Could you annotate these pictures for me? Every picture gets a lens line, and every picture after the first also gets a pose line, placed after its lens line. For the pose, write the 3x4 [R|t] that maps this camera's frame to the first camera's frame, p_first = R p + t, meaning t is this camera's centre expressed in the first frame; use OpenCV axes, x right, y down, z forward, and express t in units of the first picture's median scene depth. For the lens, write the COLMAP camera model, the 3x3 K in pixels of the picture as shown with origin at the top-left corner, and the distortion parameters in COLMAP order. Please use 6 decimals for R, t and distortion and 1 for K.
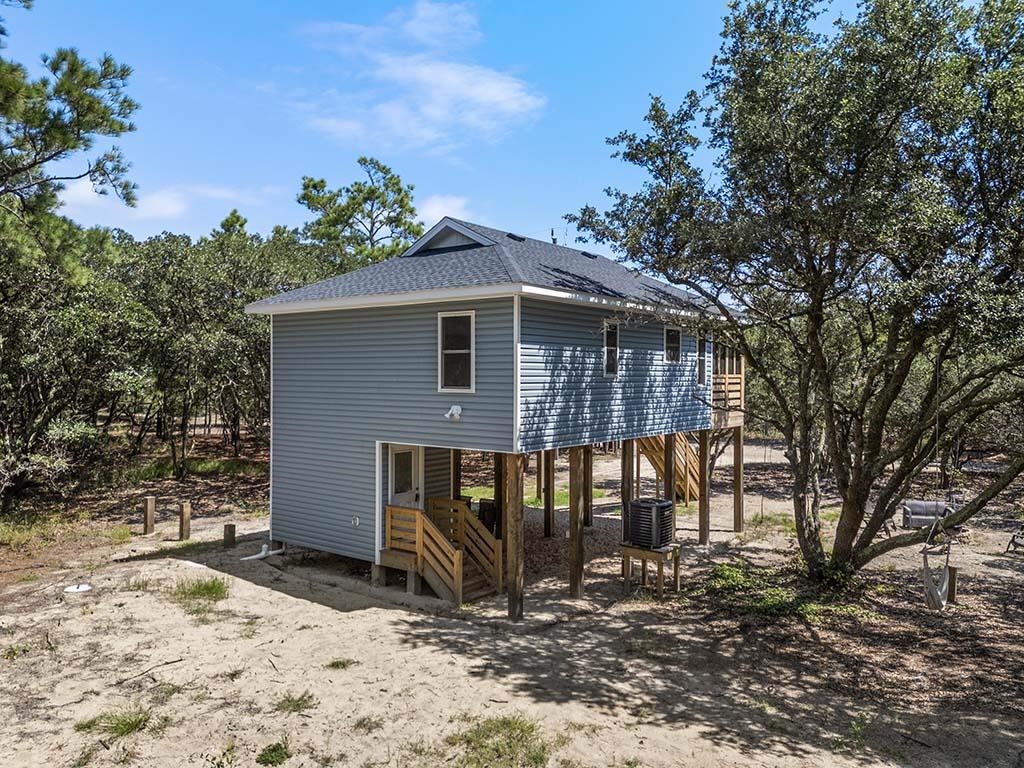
lens RADIAL K [[762.9, 0, 511.8], [0, 762.9, 383.7], [0, 0, 1]] dist [0.041906, -0.011393]
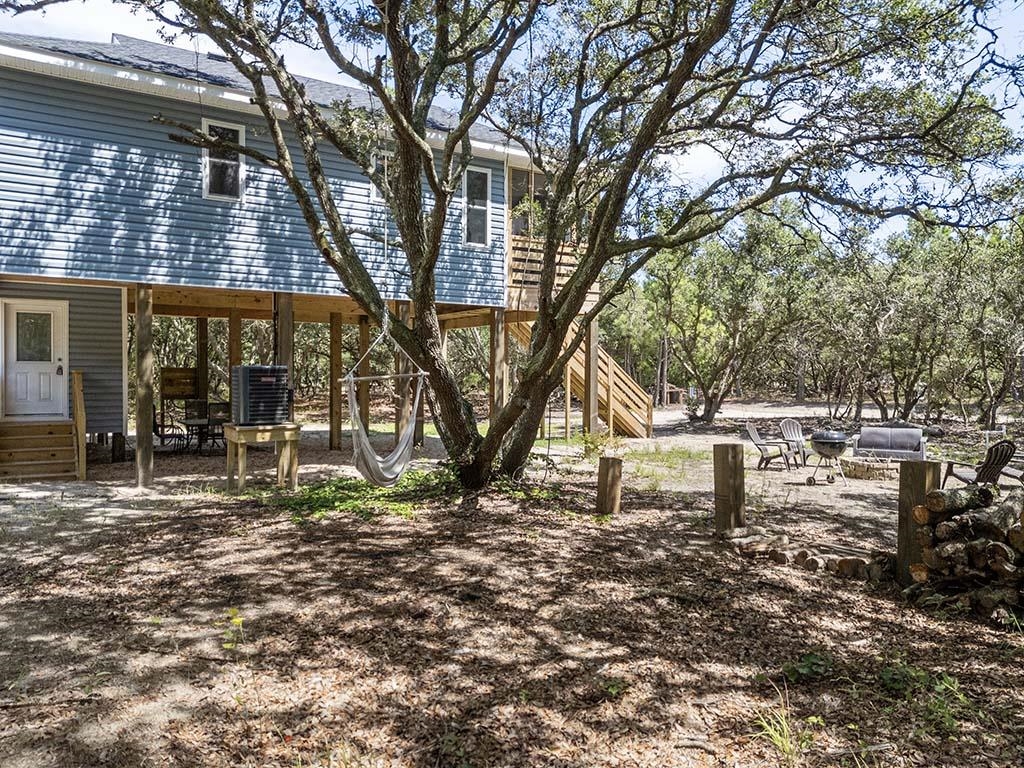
lens RADIAL K [[762.9, 0, 512.9], [0, 762.9, 383.2], [0, 0, 1]] dist [0.041906, -0.011393]
pose [[0.949212, 0.006848, -0.314562, 0.709585], [-0.005277, 0.999969, 0.005846, 0.182642], [0.314593, -0.003890, 0.949219, 0.424103]]
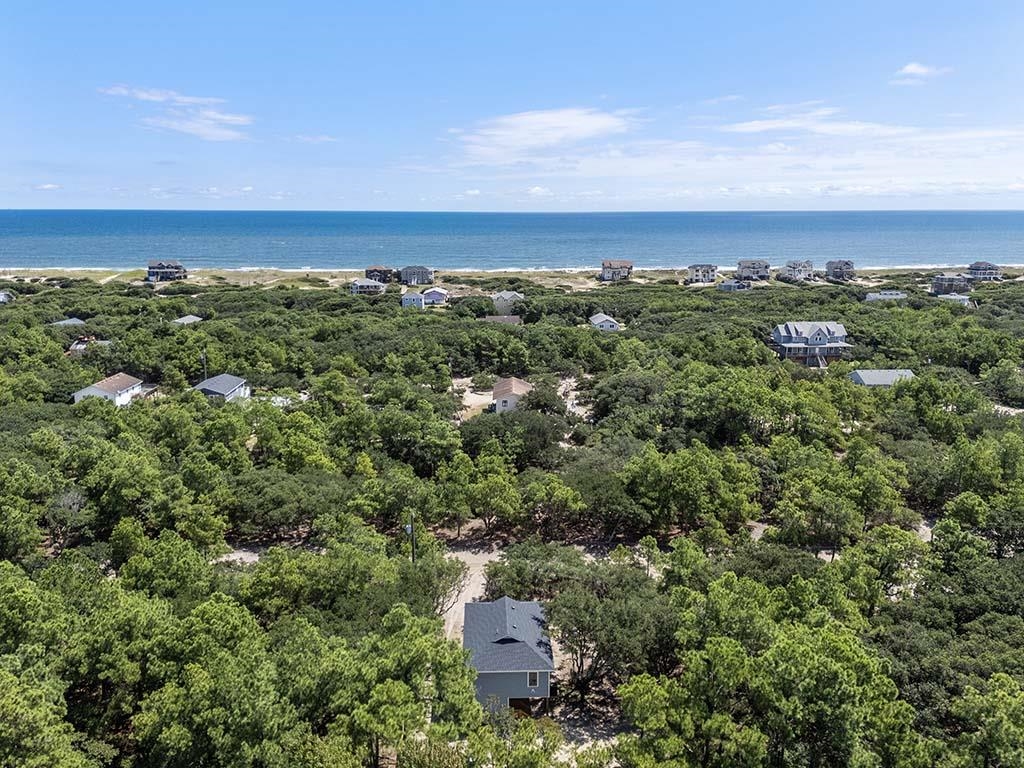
lens RADIAL K [[762.9, 0, 510.2], [0, 762.9, 379.0], [0, 0, 1]] dist [0.041906, -0.011393]
pose [[0.768427, -0.135578, 0.625411, -2.857849], [0.003059, 0.978067, 0.208268, -2.799223], [-0.639931, -0.158125, 0.751988, -2.146460]]
